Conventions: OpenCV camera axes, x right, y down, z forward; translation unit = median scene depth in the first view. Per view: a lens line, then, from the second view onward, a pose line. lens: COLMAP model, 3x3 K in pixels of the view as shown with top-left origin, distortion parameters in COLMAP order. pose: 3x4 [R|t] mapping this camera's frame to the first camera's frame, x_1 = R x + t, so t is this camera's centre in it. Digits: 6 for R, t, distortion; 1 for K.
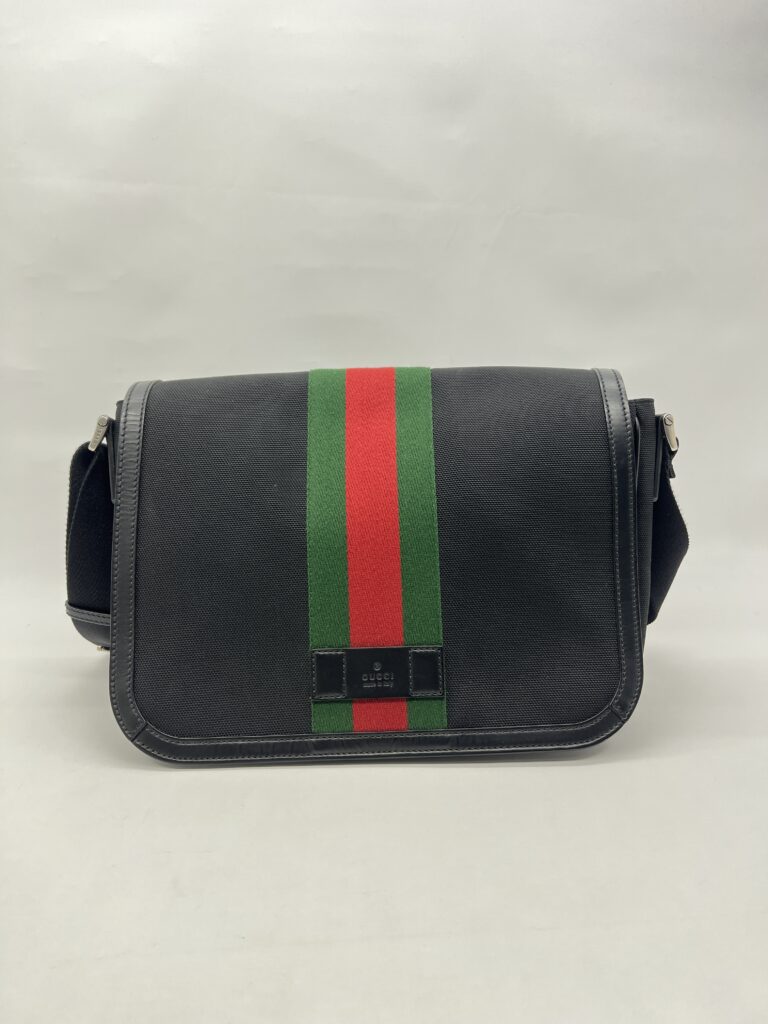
lens RADIAL K [[775.0, 0, 384.6], [0, 775.0, 511.5], [0, 0, 1]] dist [-0.014451, -0.000638]
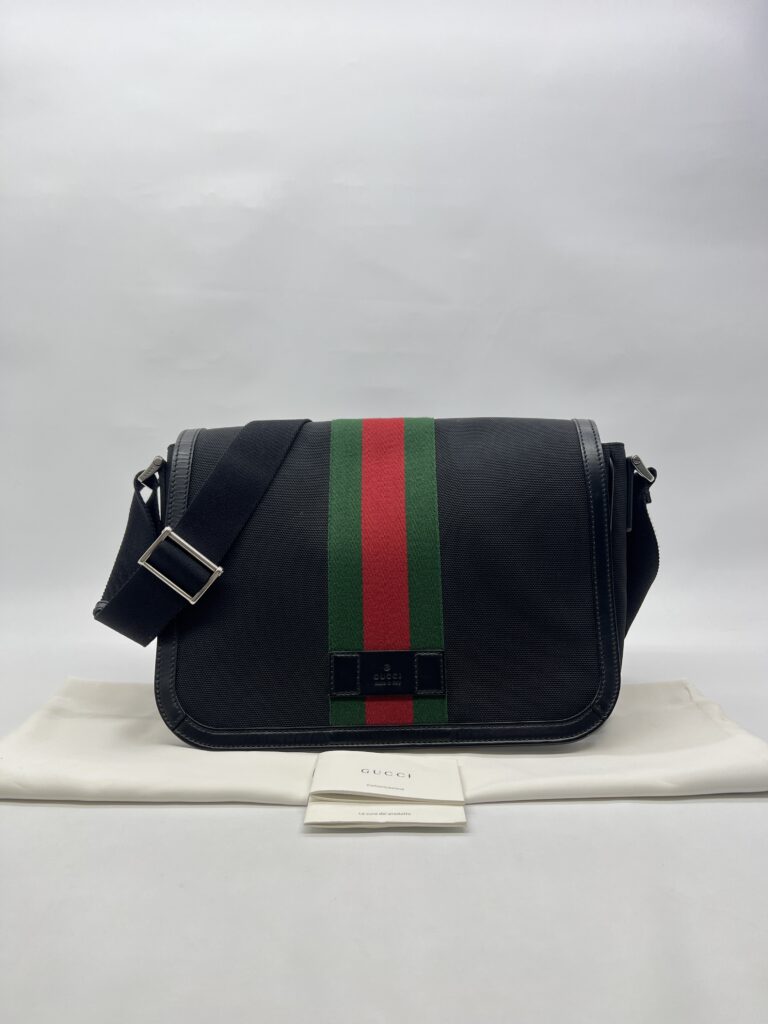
lens RADIAL K [[775.0, 0, 382.3], [0, 775.0, 512.7], [0, 0, 1]] dist [-0.014451, -0.000638]
pose [[0.999773, 0.006240, -0.020385, 0.005245], [-0.008730, 0.992187, -0.124457, 0.114187], [0.019449, 0.124606, 0.992016, -0.168493]]
